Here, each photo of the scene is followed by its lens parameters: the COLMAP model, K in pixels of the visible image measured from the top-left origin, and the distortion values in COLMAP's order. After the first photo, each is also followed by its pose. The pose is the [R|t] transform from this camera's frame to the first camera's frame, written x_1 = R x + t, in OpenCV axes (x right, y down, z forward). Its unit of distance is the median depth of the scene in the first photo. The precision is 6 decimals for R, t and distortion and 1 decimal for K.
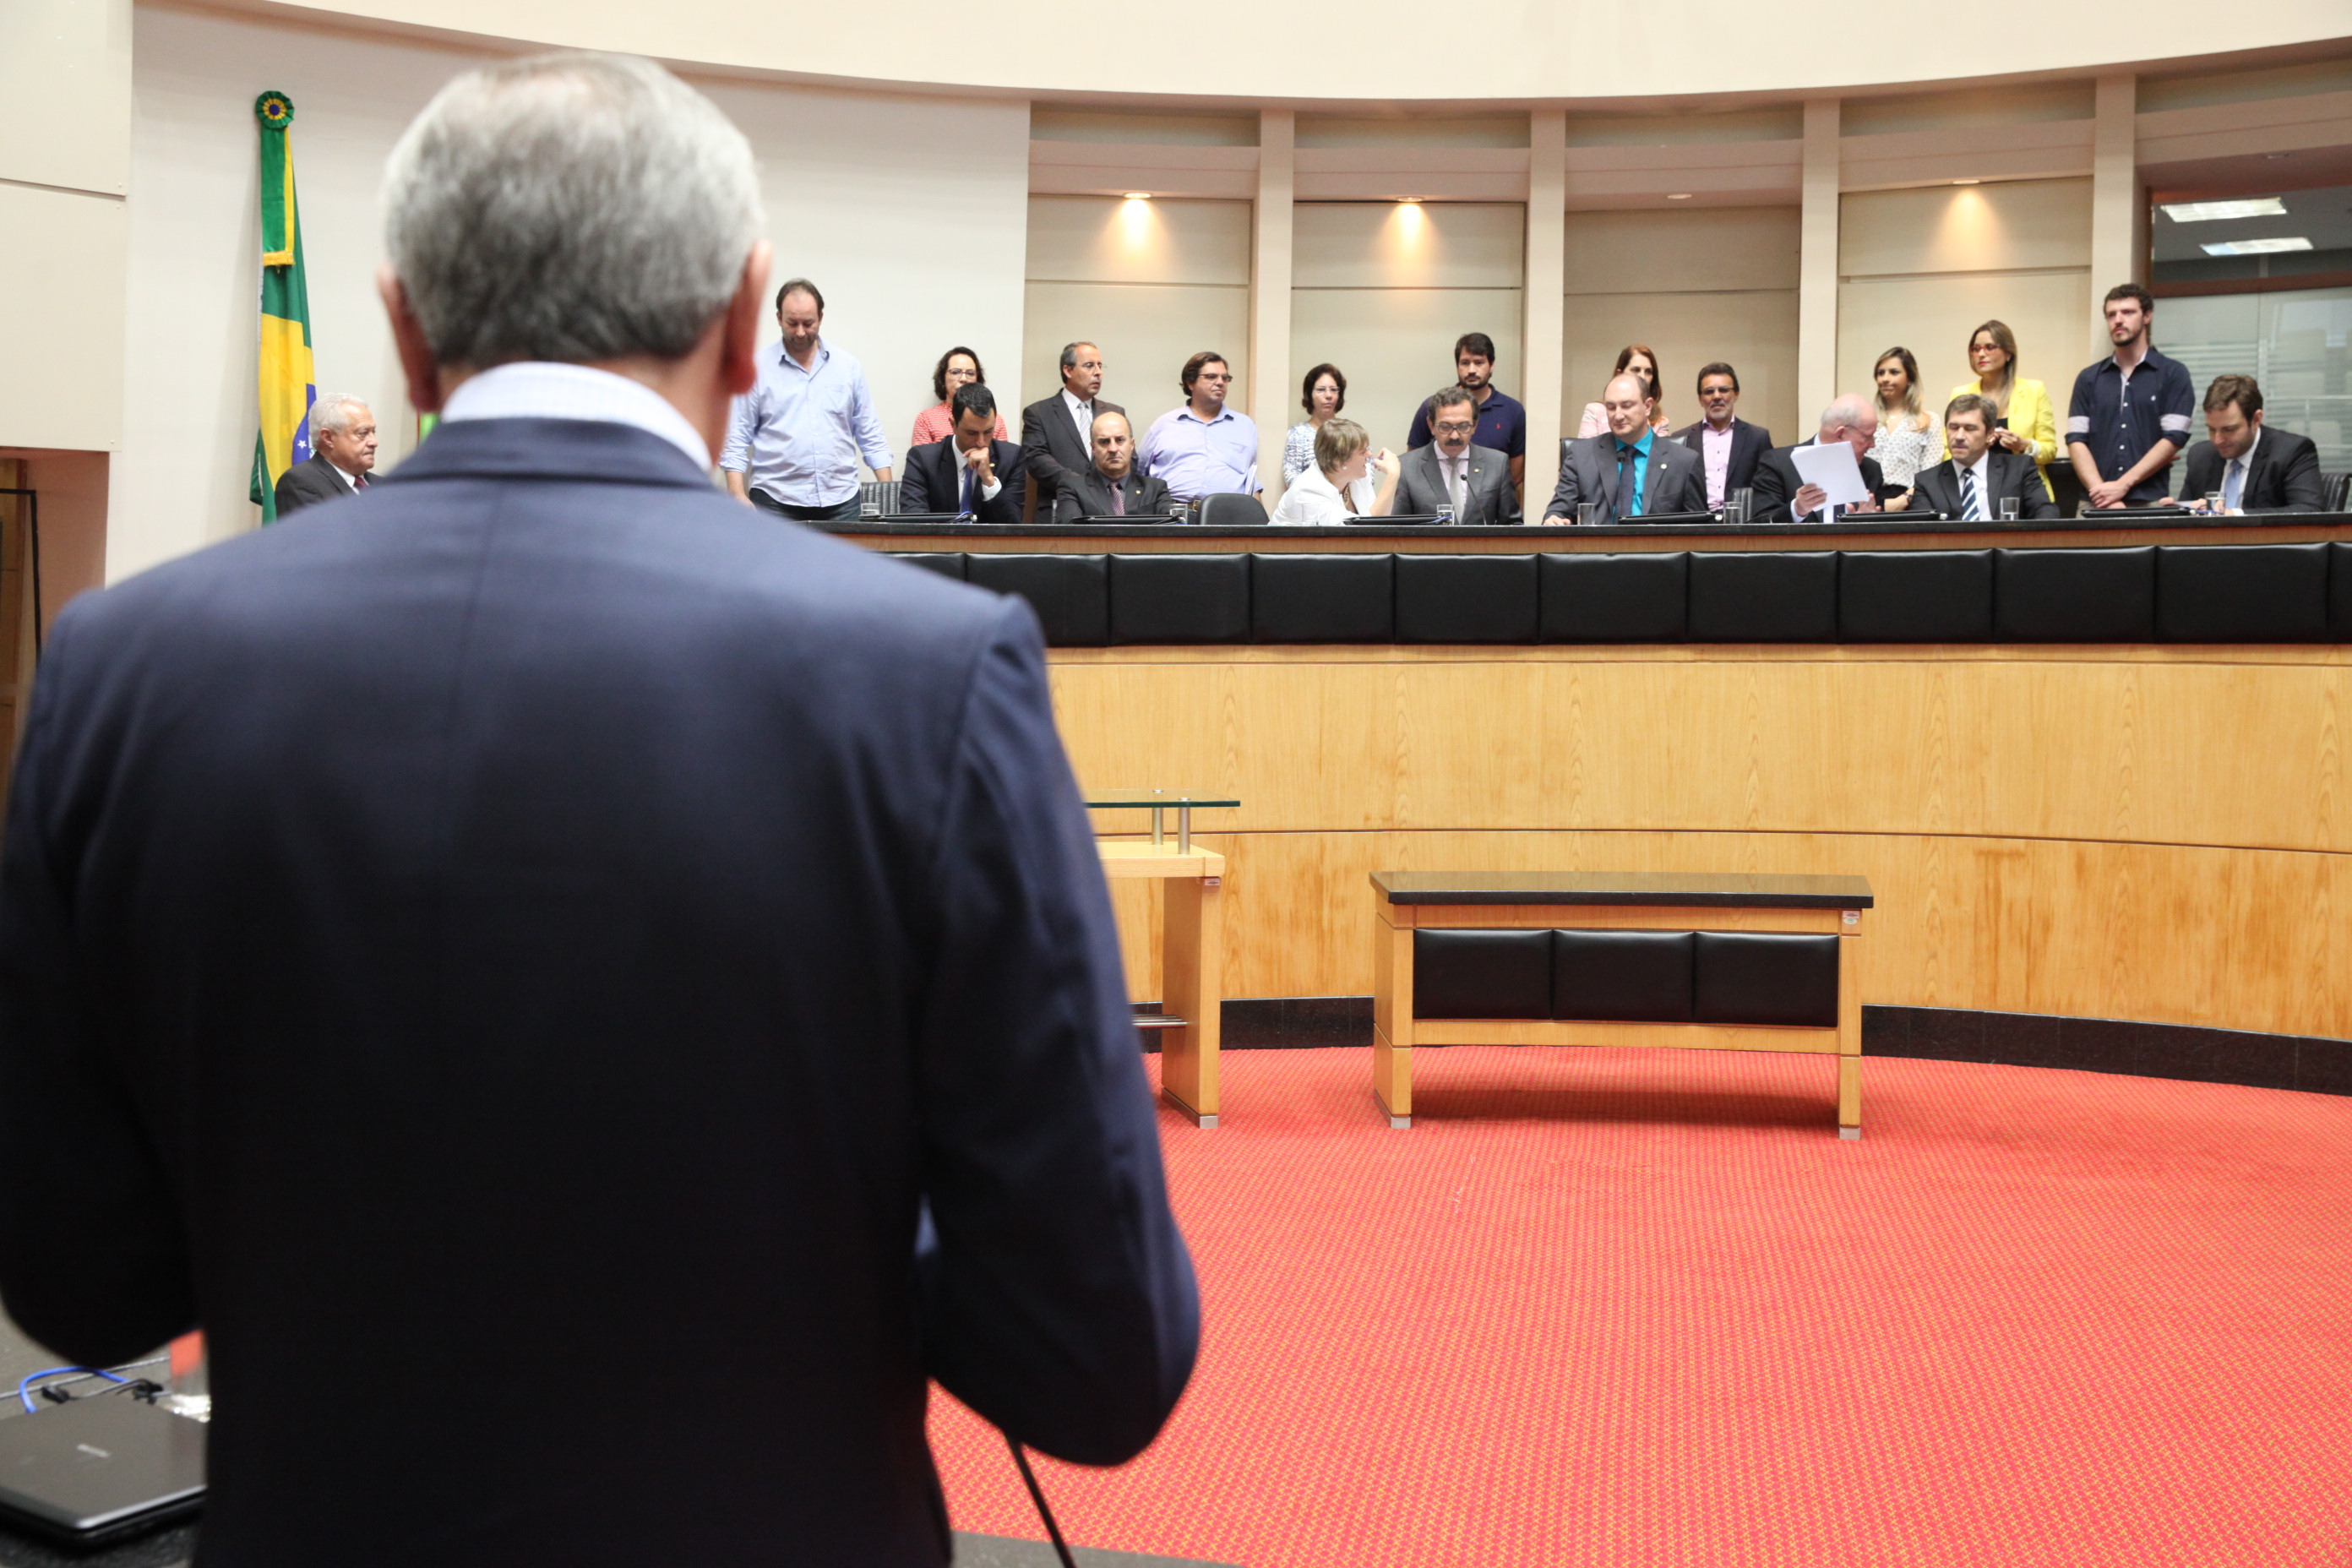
lens RADIAL K [[2581.4, 0, 1182.0], [0, 2581.4, 792.5], [0, 0, 1]] dist [0.046133, 0.000000]
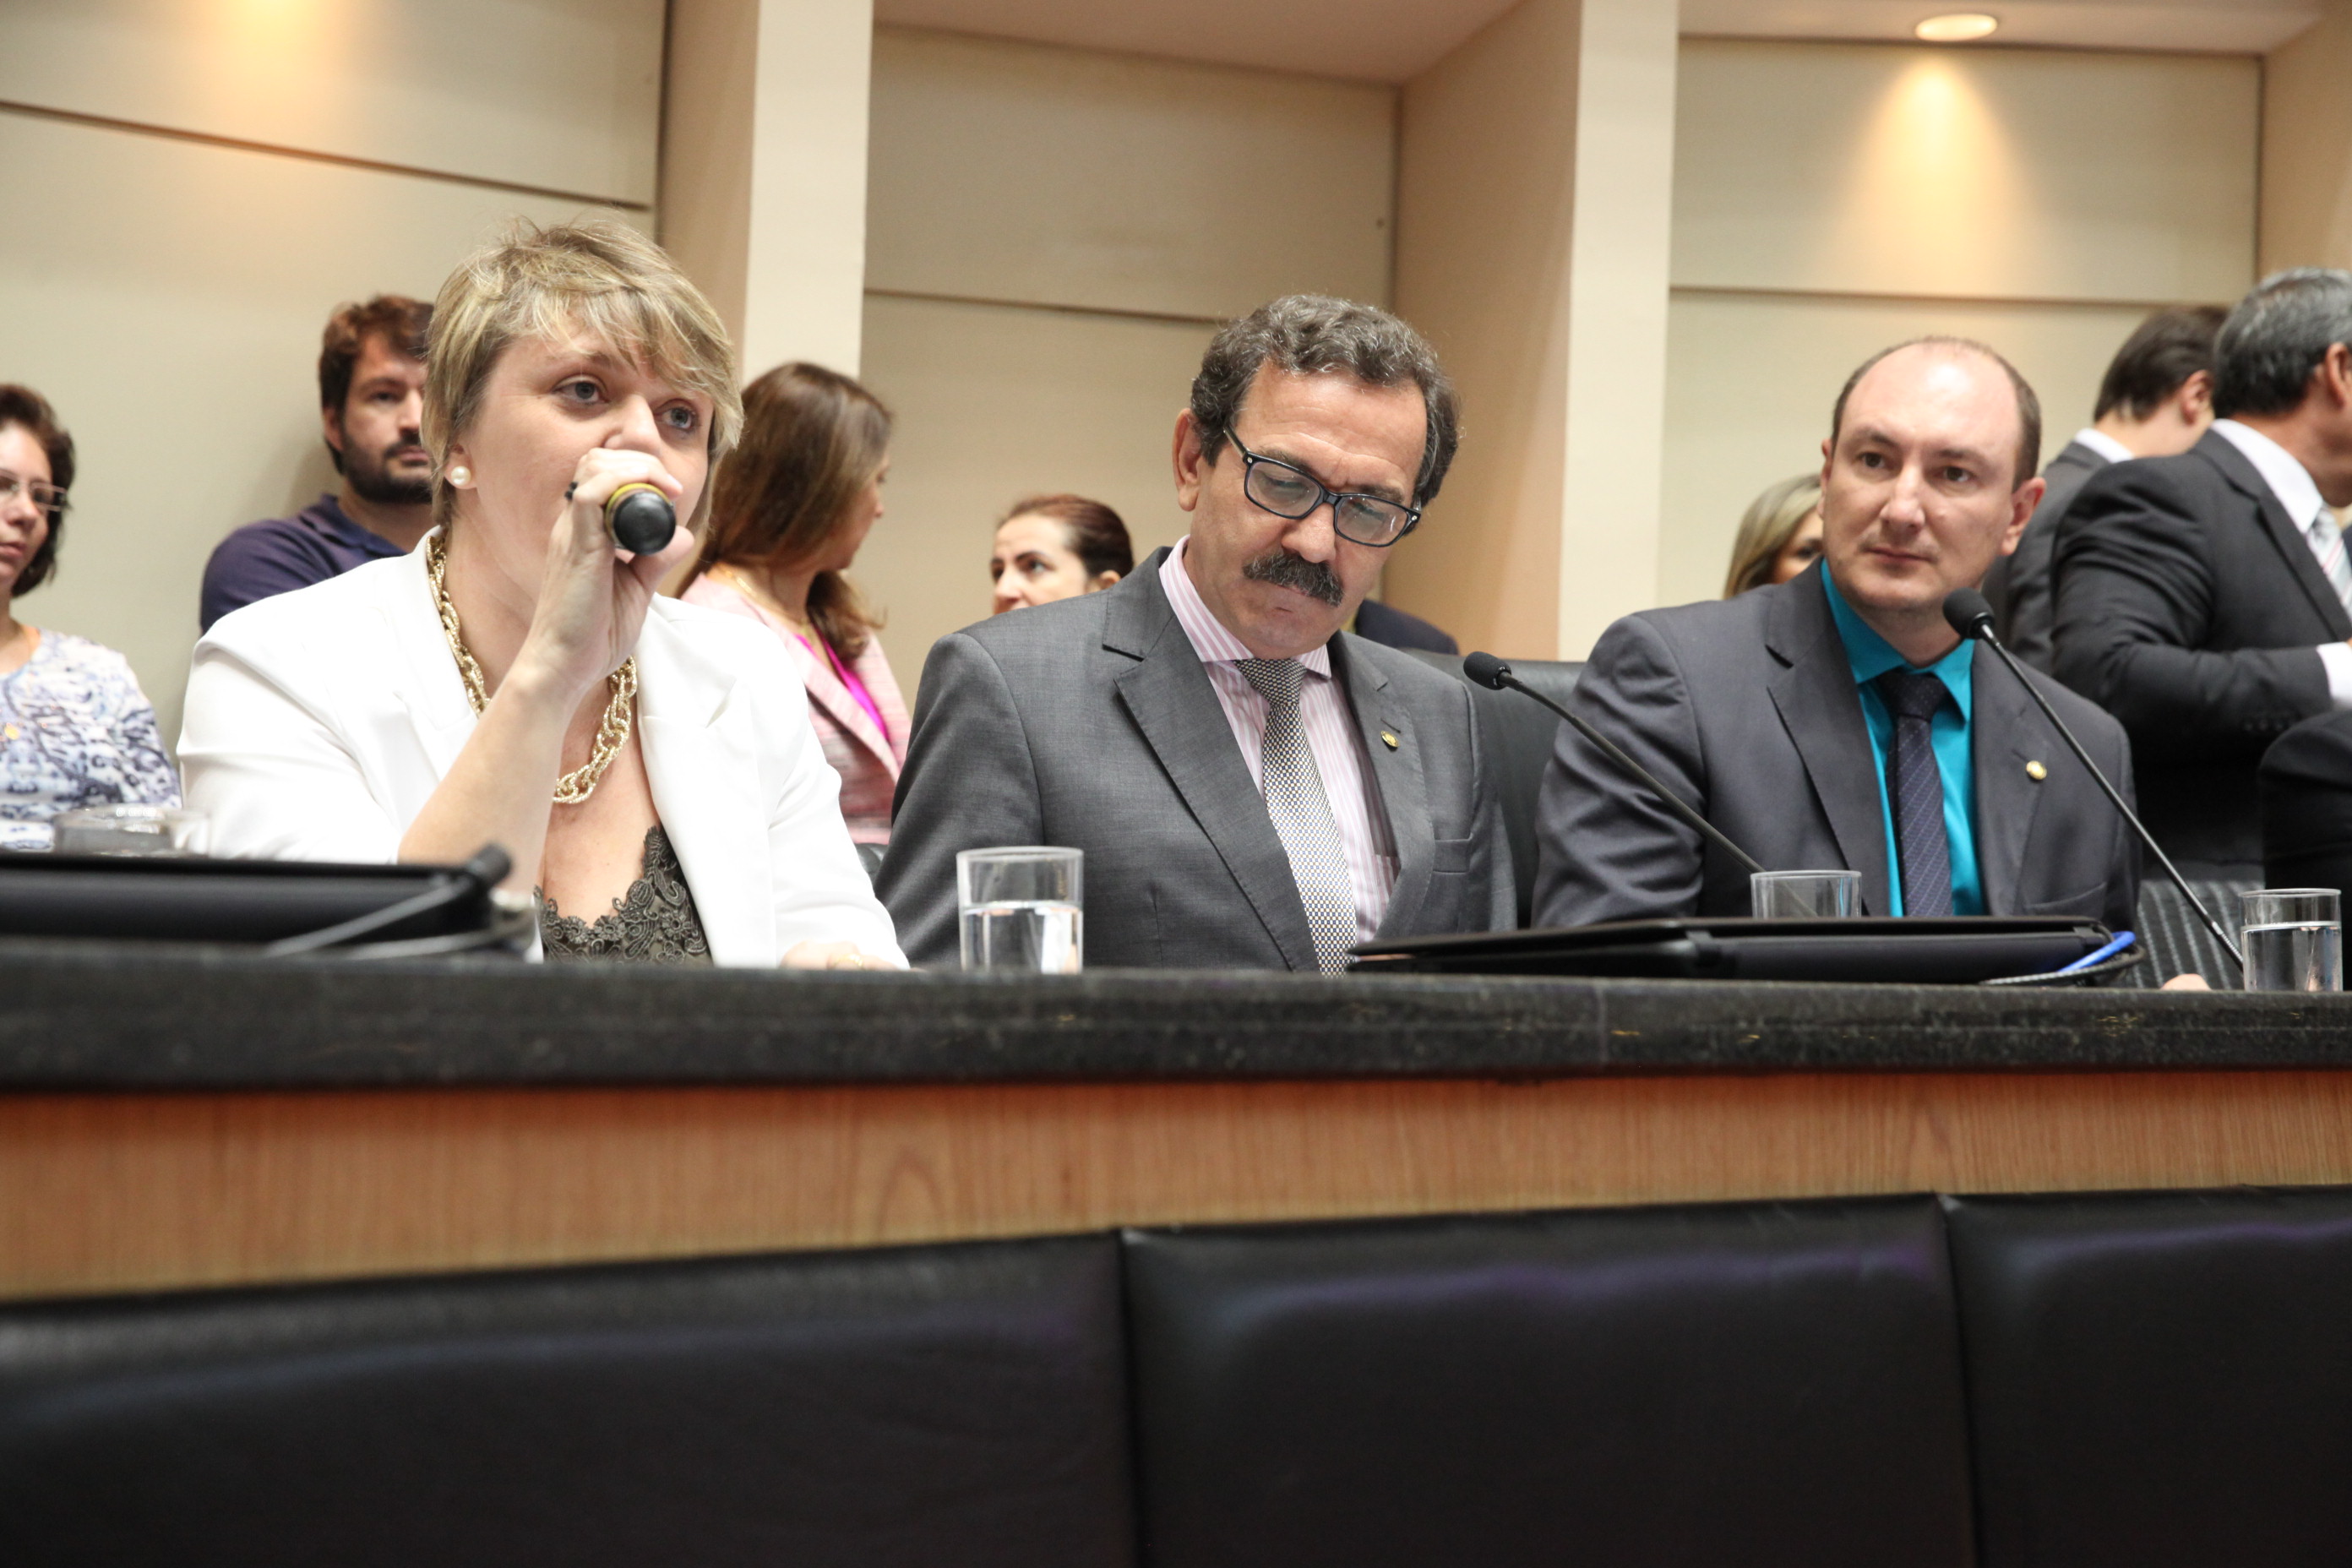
lens RADIAL K [[3609.8, 0, 1169.0], [0, 3609.8, 808.0], [0, 0, 1]] dist [0.121659, 0.000000]
pose [[0.822220, 0.032912, 0.568217, -0.058268], [0.072283, 0.984205, -0.161602, -0.086113], [-0.564561, 0.173944, 0.806855, 0.881852]]
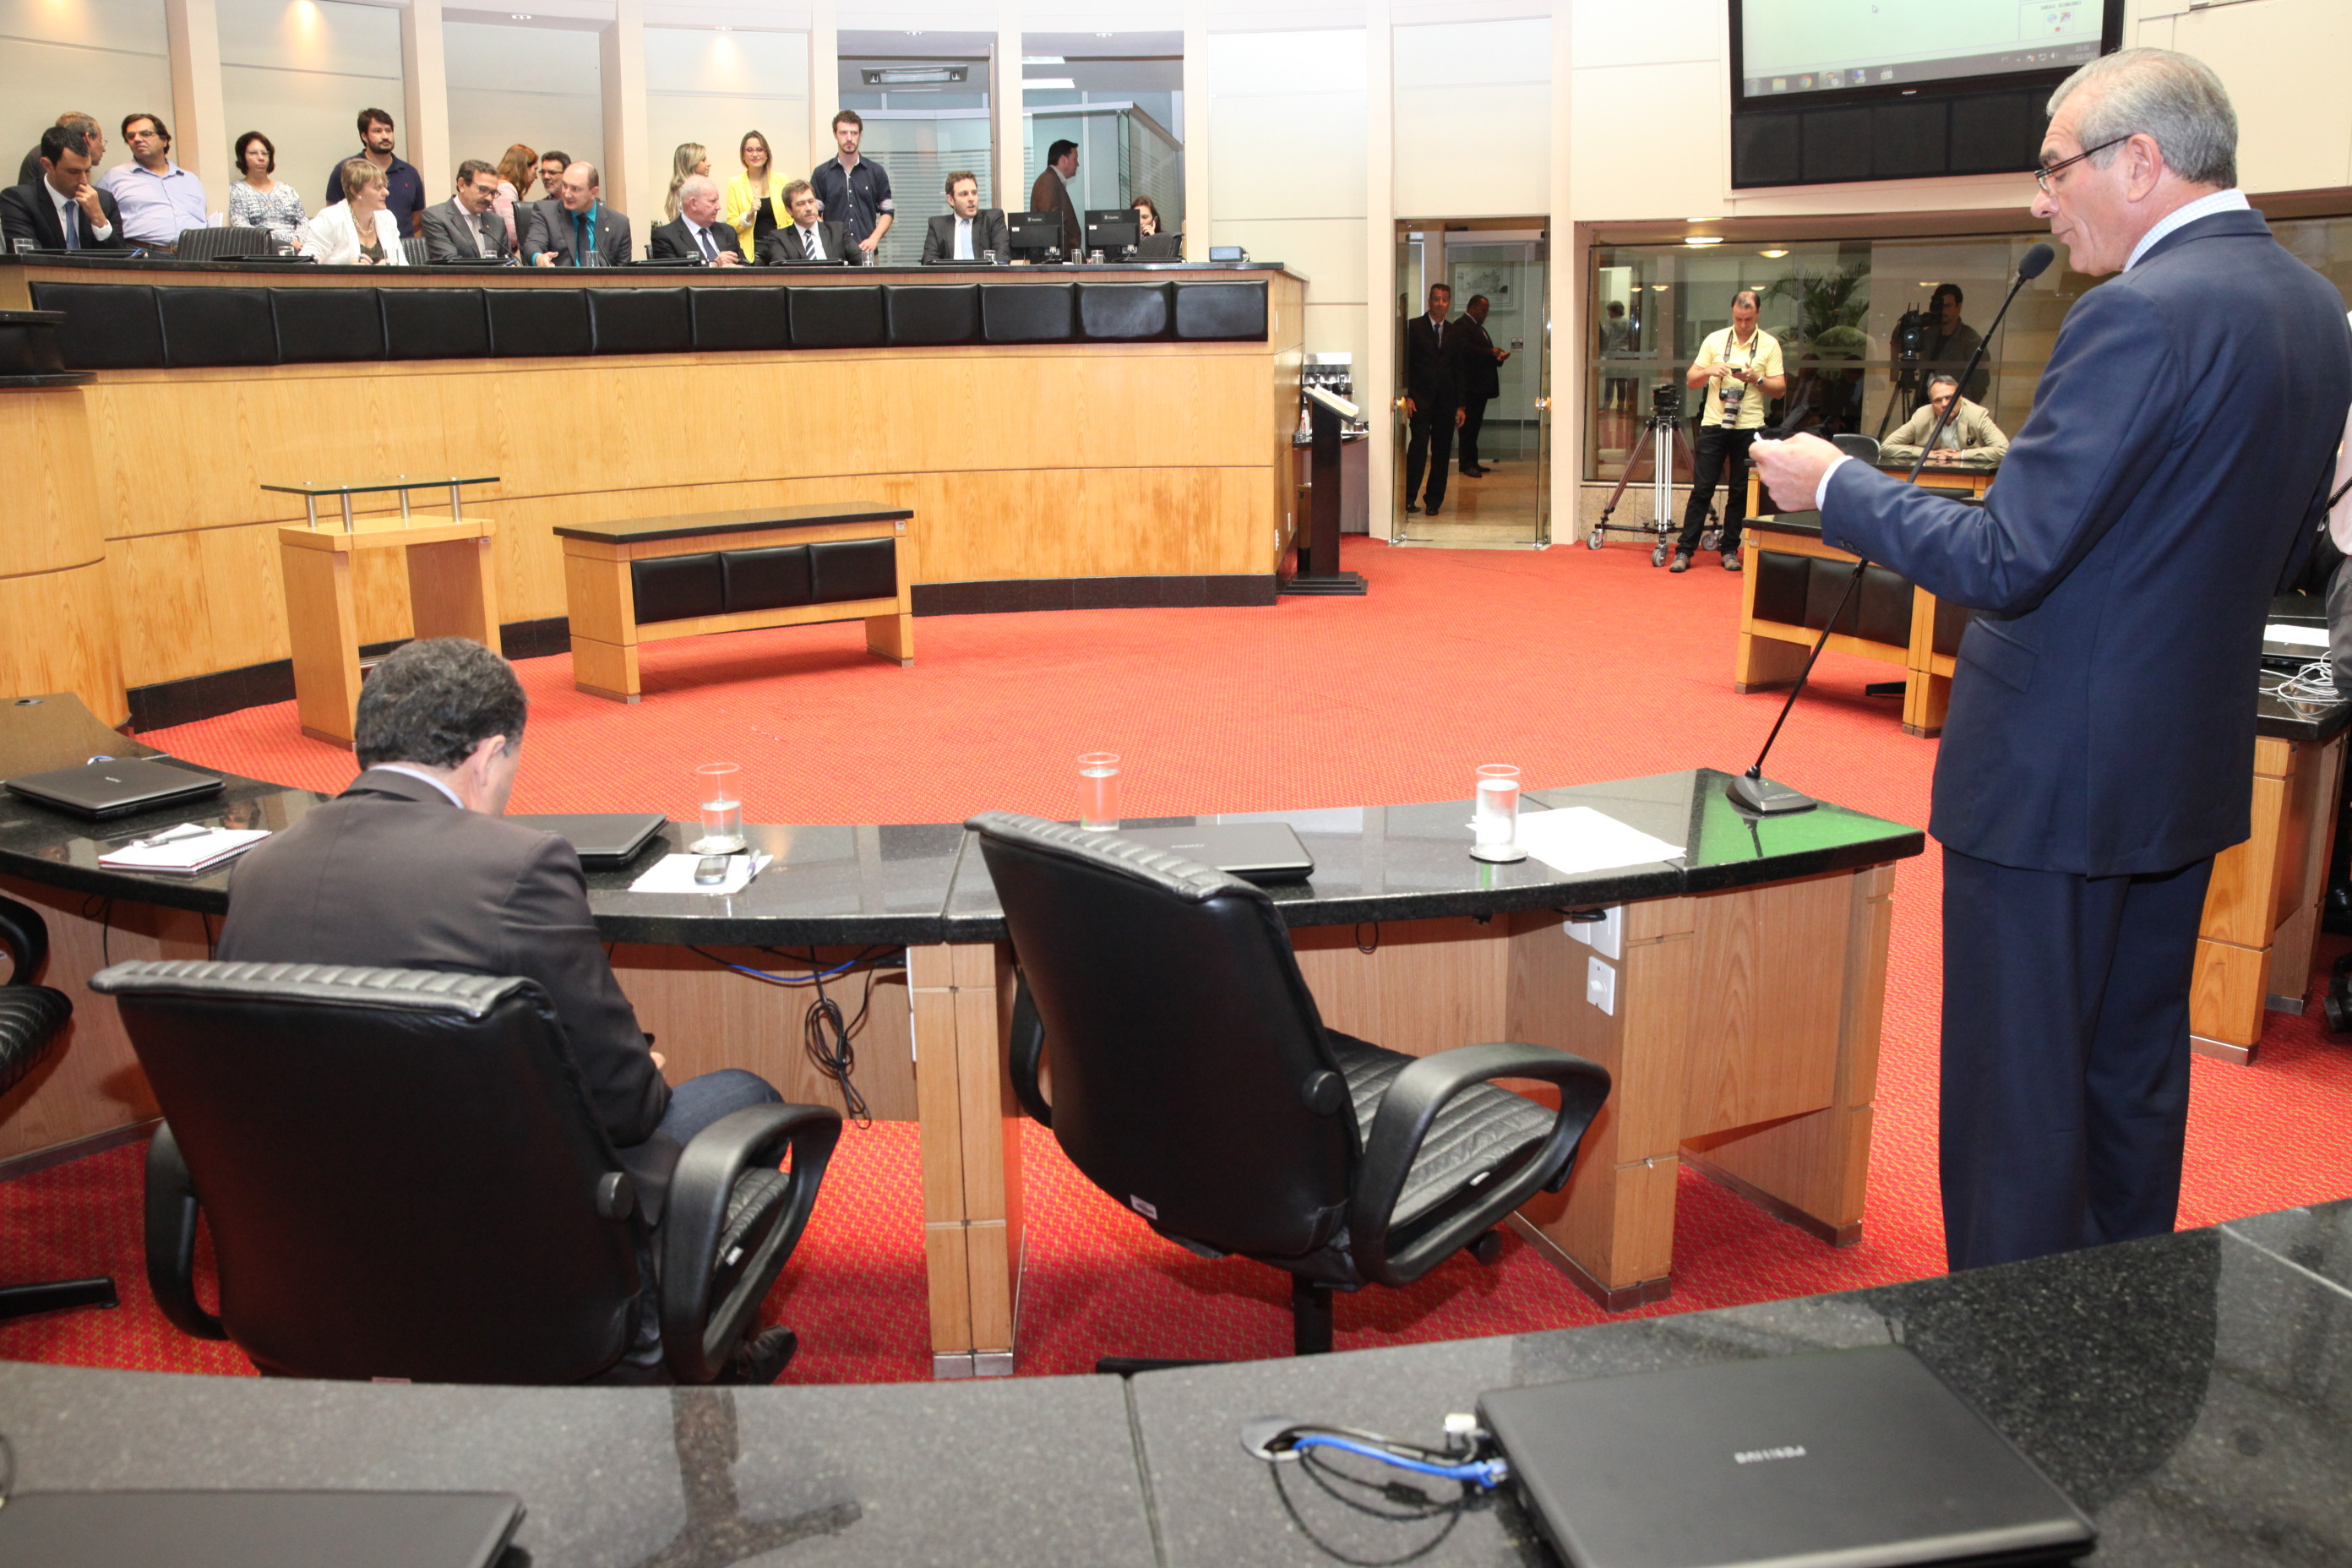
lens RADIAL K [[1807.7, 0, 1165.6], [0, 1807.7, 799.6], [0, 0, 1]] dist [-0.016183, 0.009506]
pose [[0.739985, -0.181262, 0.647739, -0.307624], [0.064605, 0.977706, 0.199793, 0.002205], [-0.669513, -0.105997, 0.735199, 0.062557]]
